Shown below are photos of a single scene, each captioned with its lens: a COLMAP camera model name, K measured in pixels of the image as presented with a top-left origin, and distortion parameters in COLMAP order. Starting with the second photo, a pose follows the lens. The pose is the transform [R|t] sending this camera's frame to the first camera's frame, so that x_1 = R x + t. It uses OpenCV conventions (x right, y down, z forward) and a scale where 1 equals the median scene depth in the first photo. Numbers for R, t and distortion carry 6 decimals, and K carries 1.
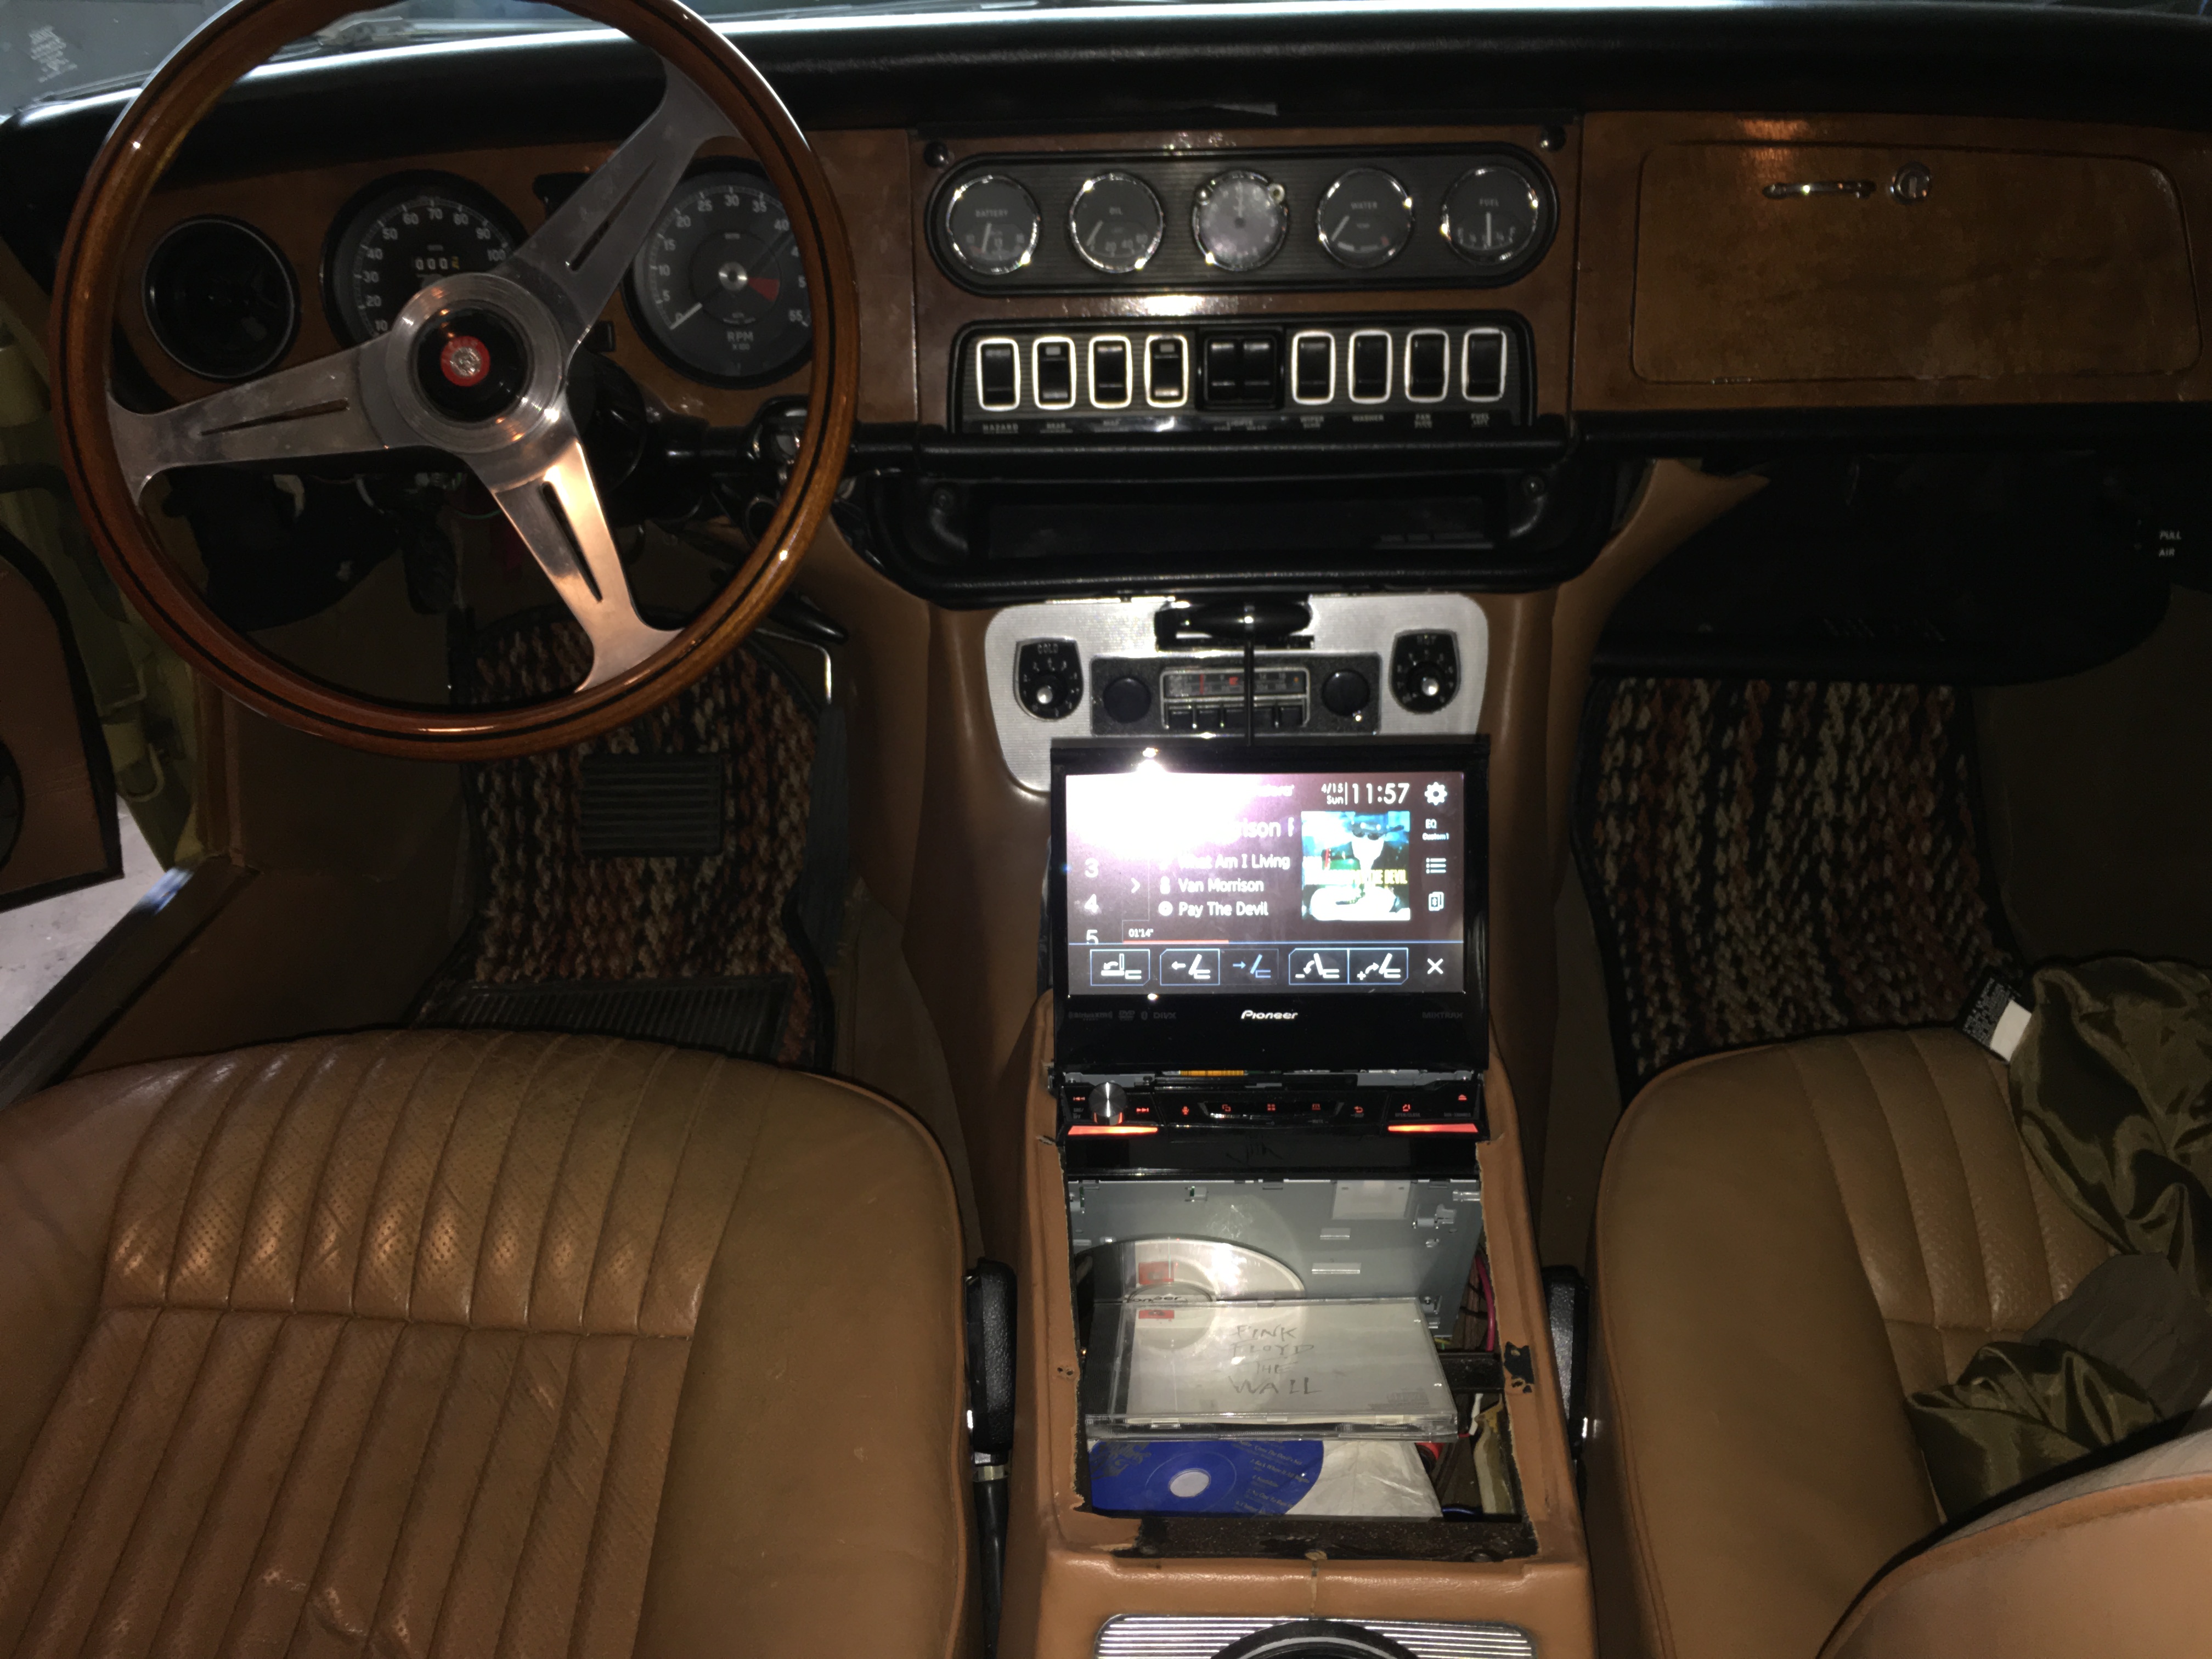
lens RADIAL K [[1890.4, 0, 1106.0], [0, 1890.4, 829.5], [0, 0, 1]] dist [0.082226, -0.129503]
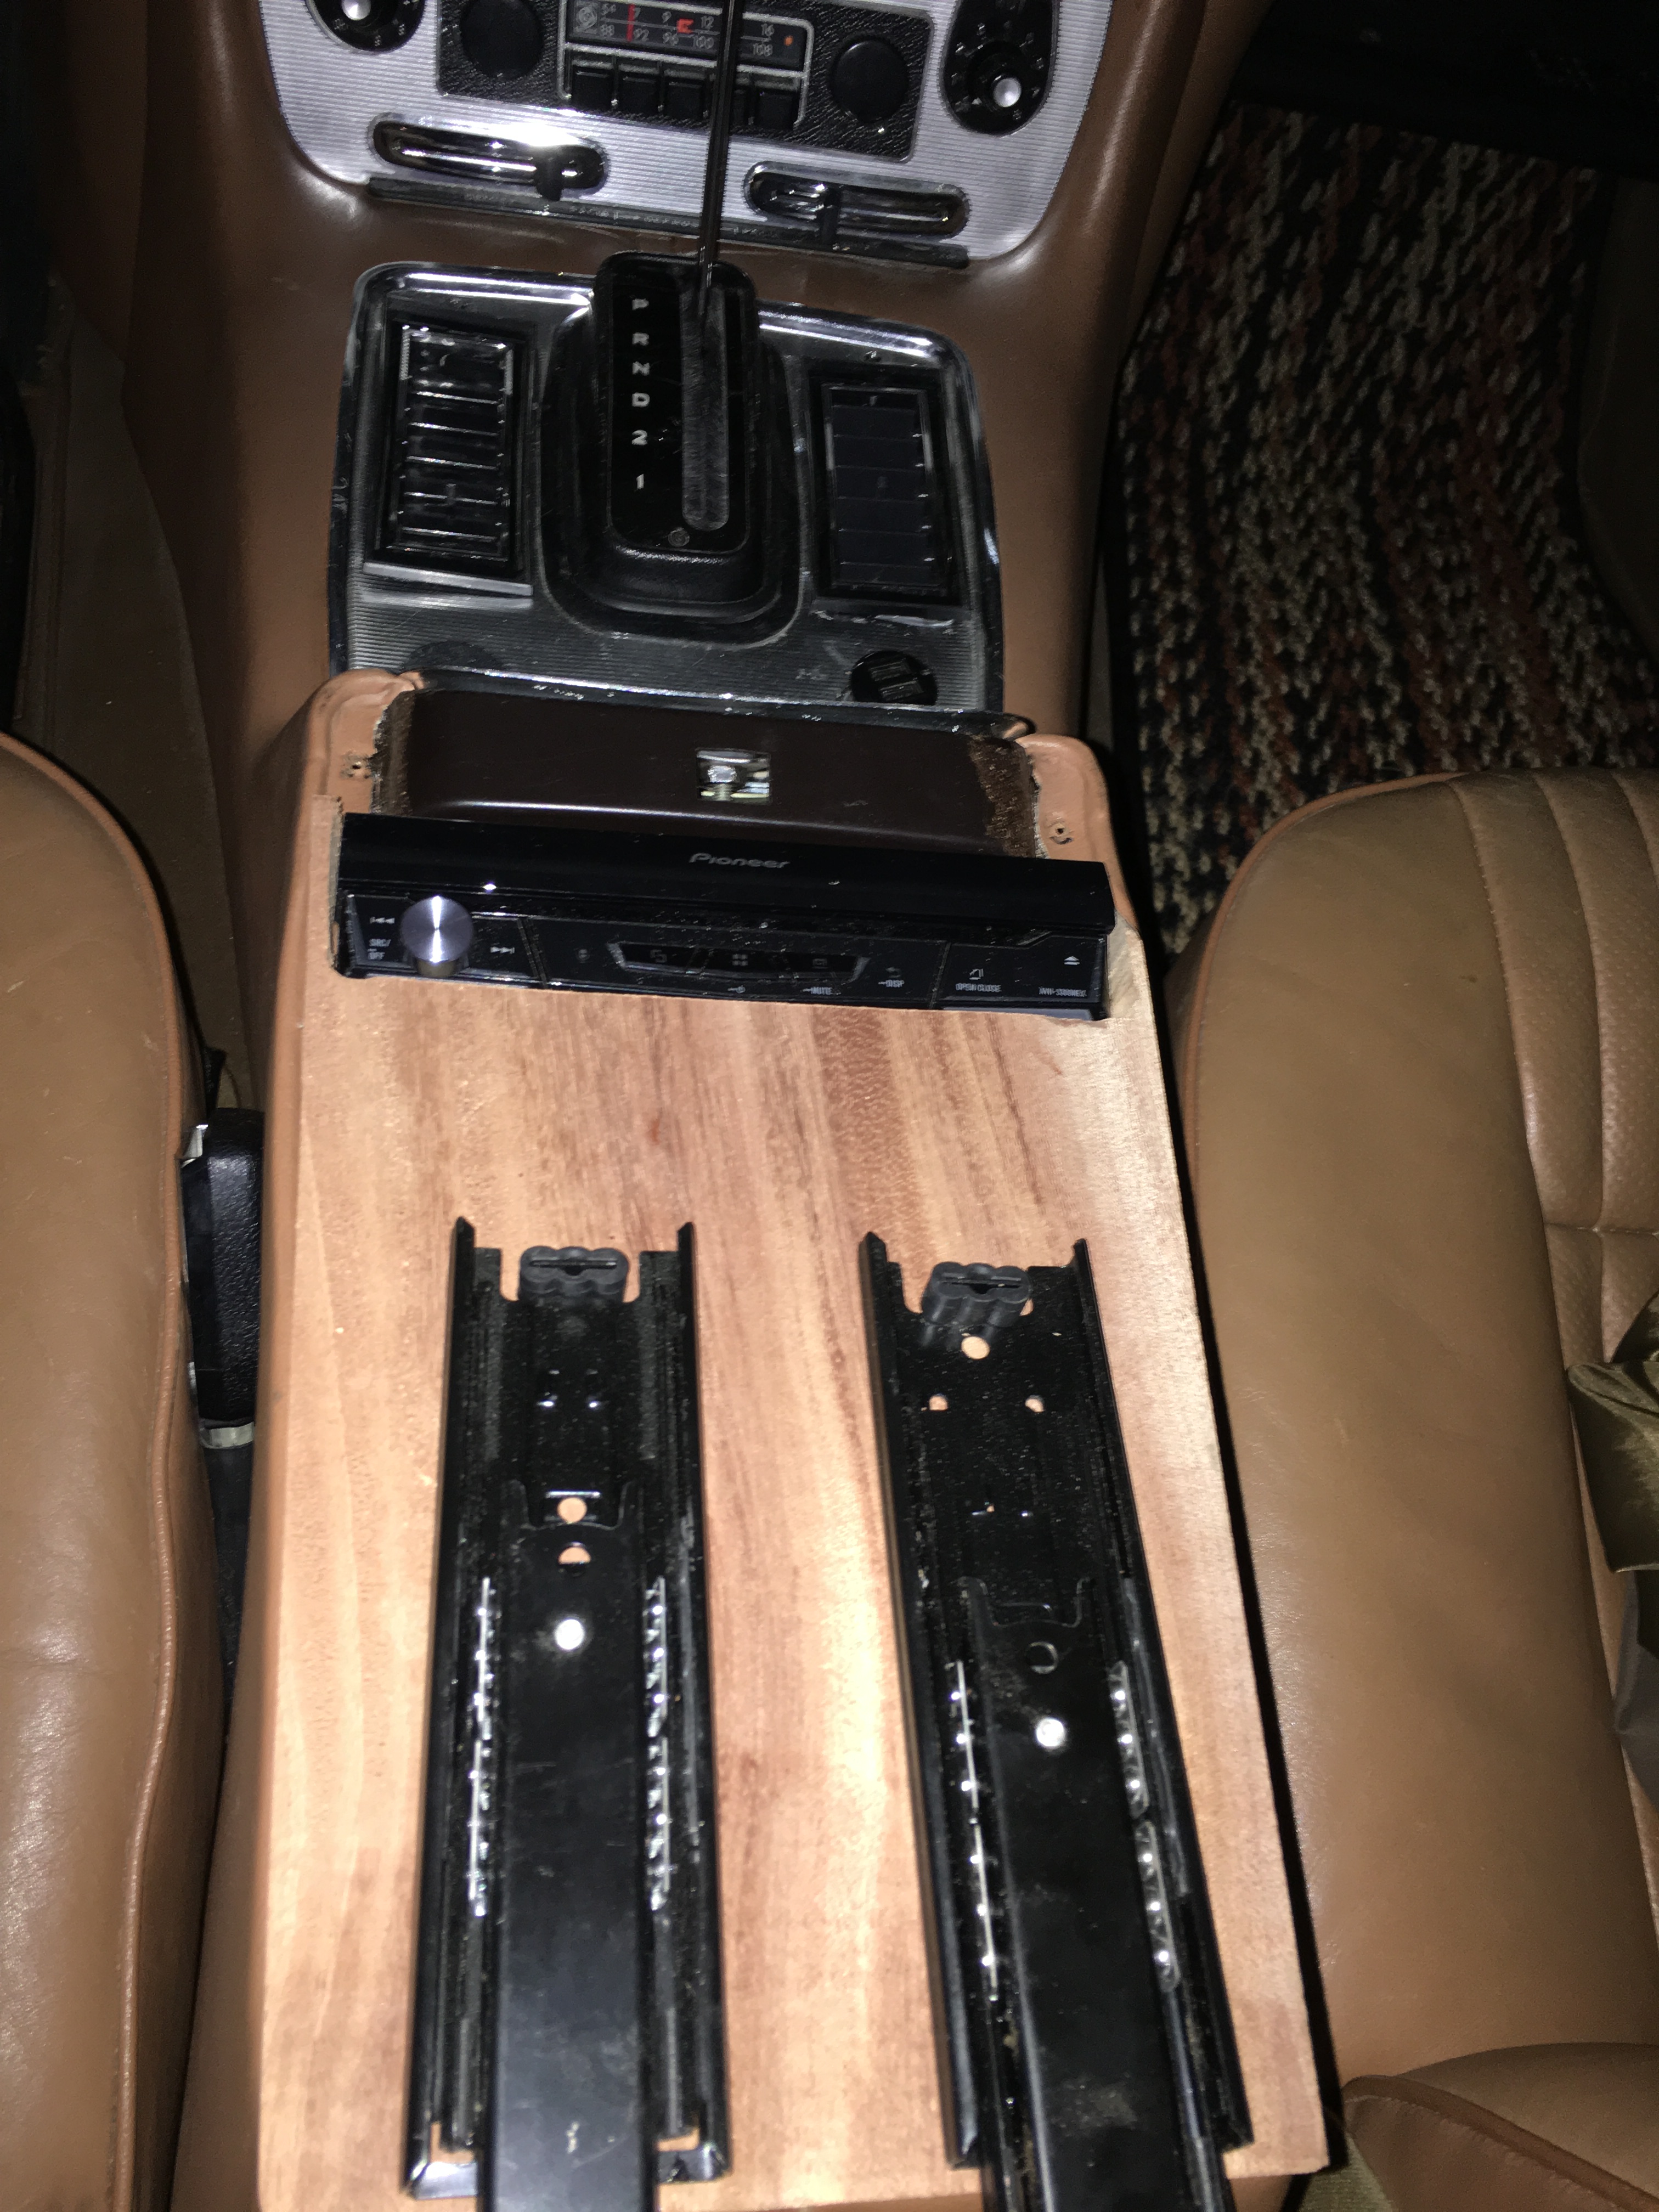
lens RADIAL K [[1890.4, 0, 829.5], [0, 1890.4, 1106.0], [0, 0, 1]] dist [0.082226, -0.129503]
pose [[0.975812, 0.036989, 0.215461, -0.003621], [-0.129092, 0.892893, 0.431367, -0.029886], [-0.176427, -0.448747, 0.876071, 0.229081]]
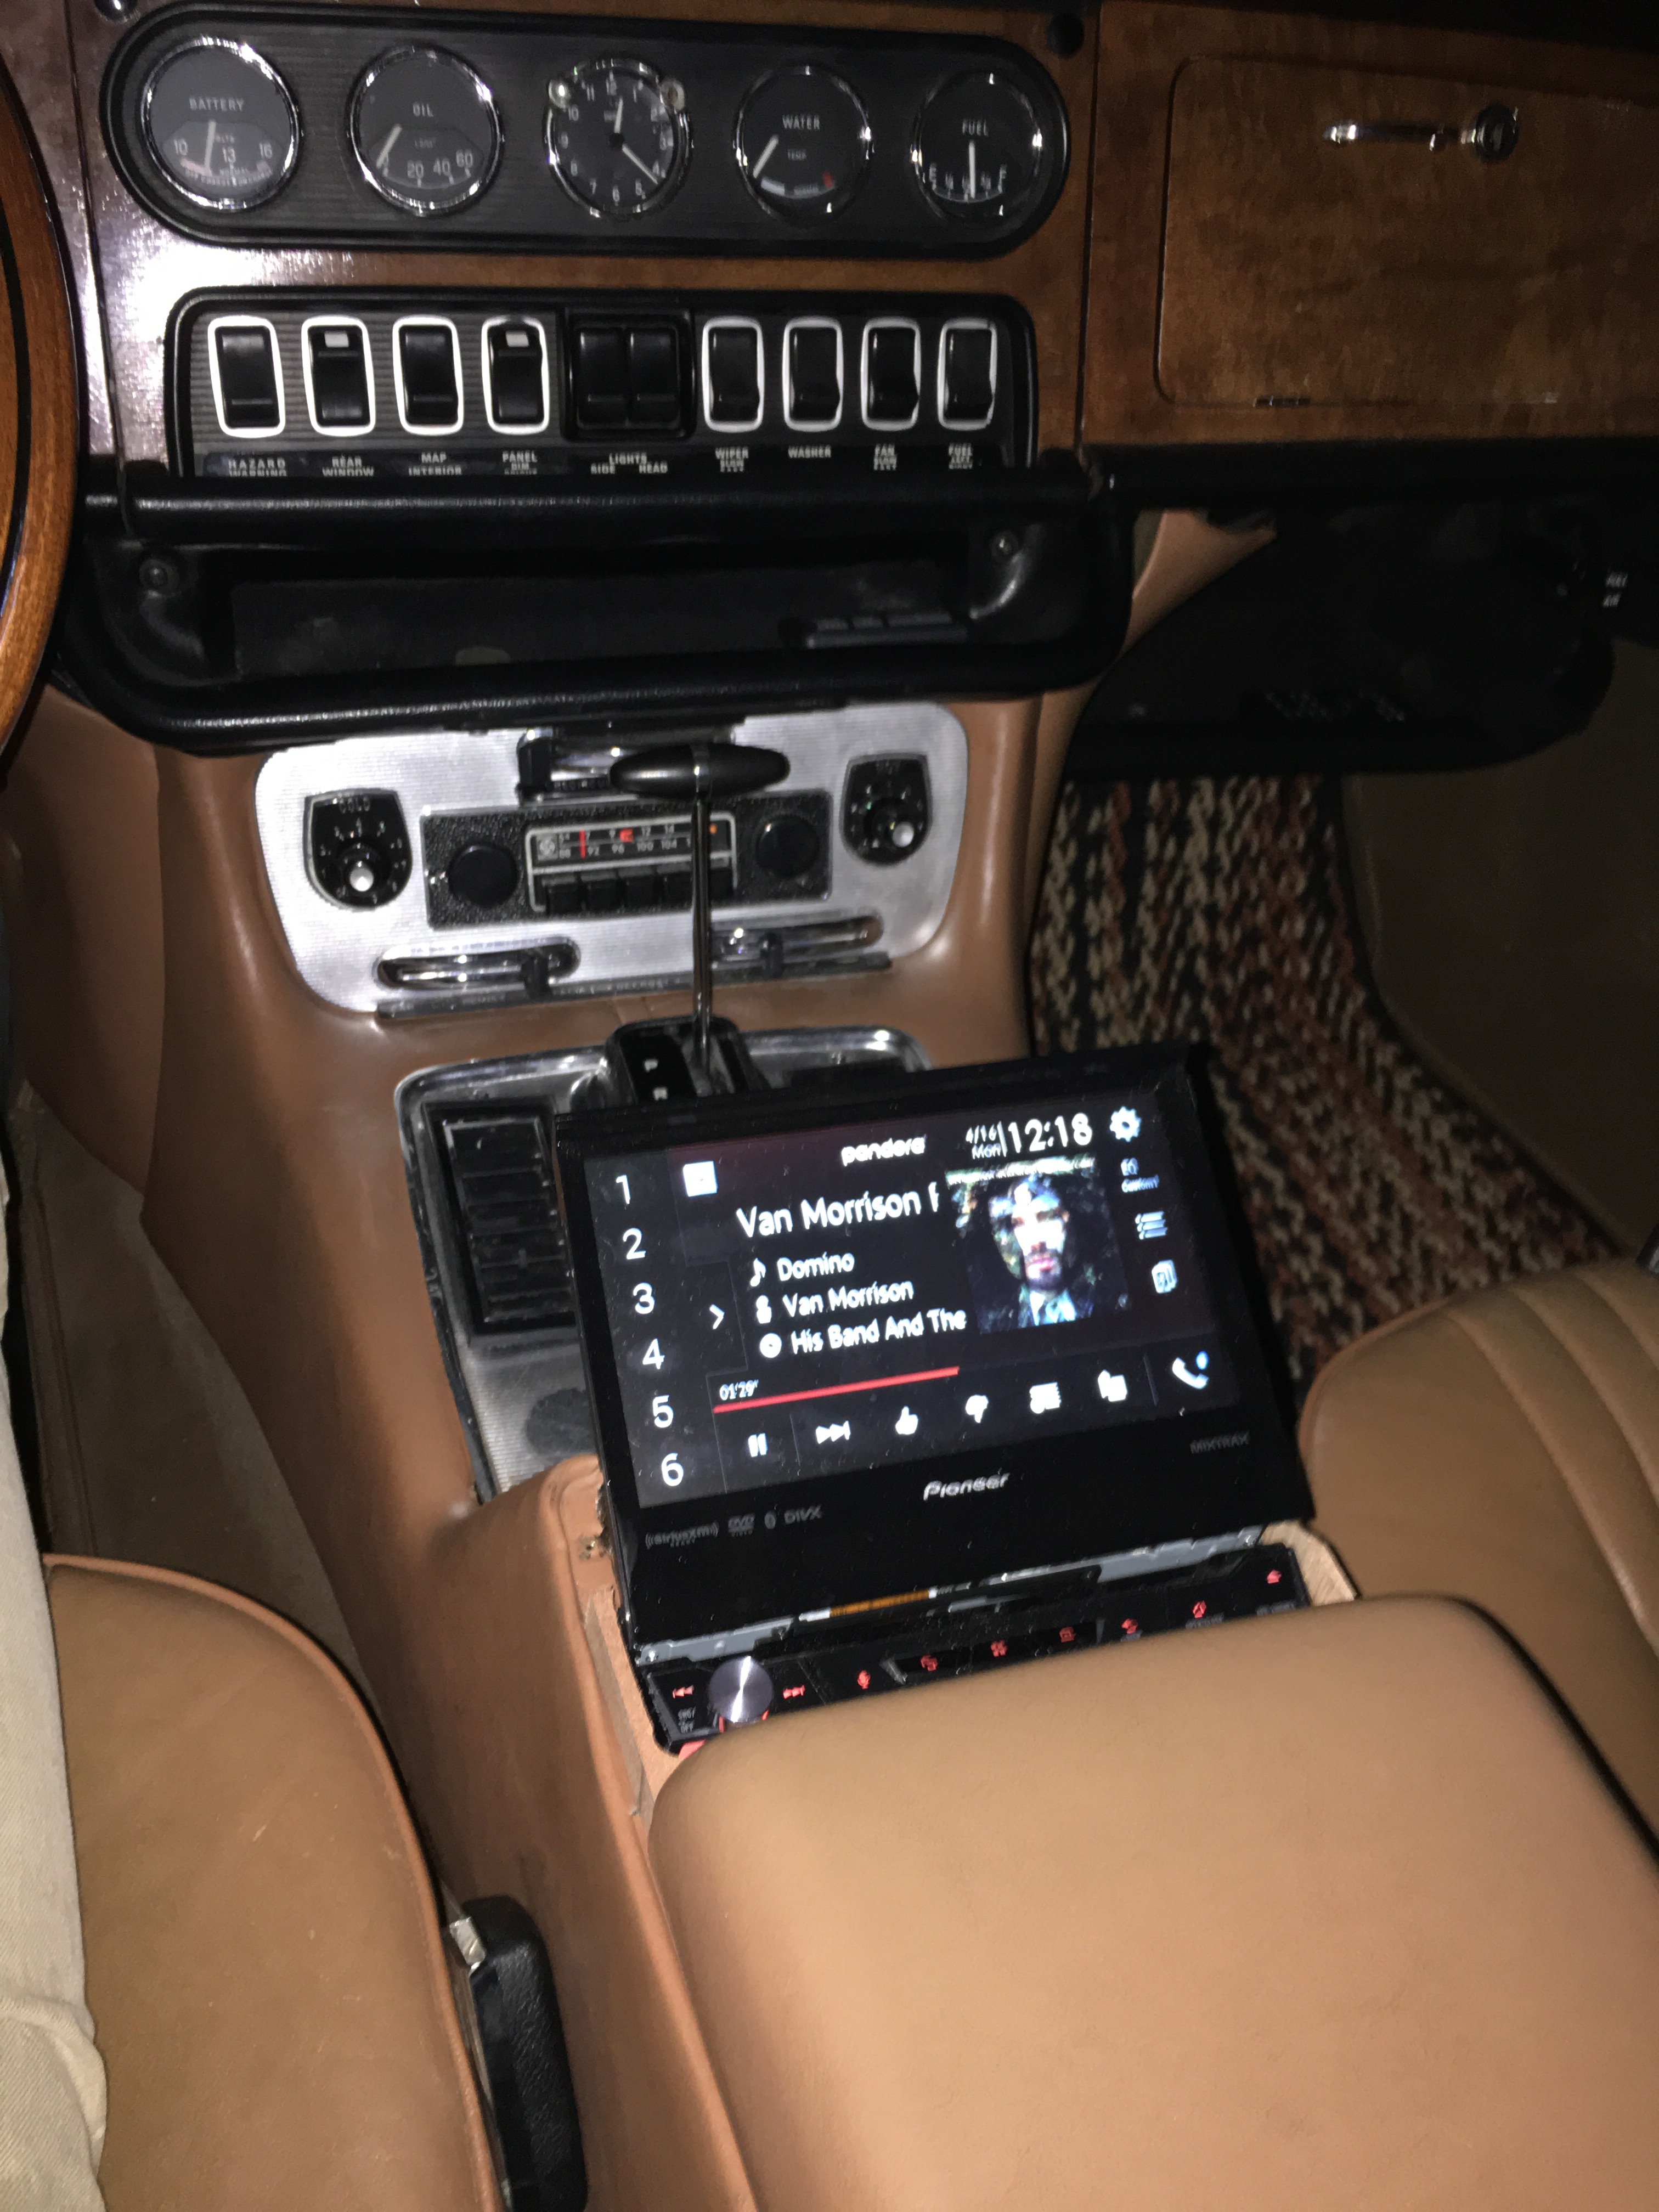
lens RADIAL K [[1890.4, 0, 829.5], [0, 1890.4, 1106.0], [0, 0, 1]] dist [0.082226, -0.129503]
pose [[0.948961, -0.102611, 0.298234, -0.059709], [0.059058, 0.986682, 0.151562, -0.059392], [-0.309814, -0.126213, 0.942383, 0.215306]]
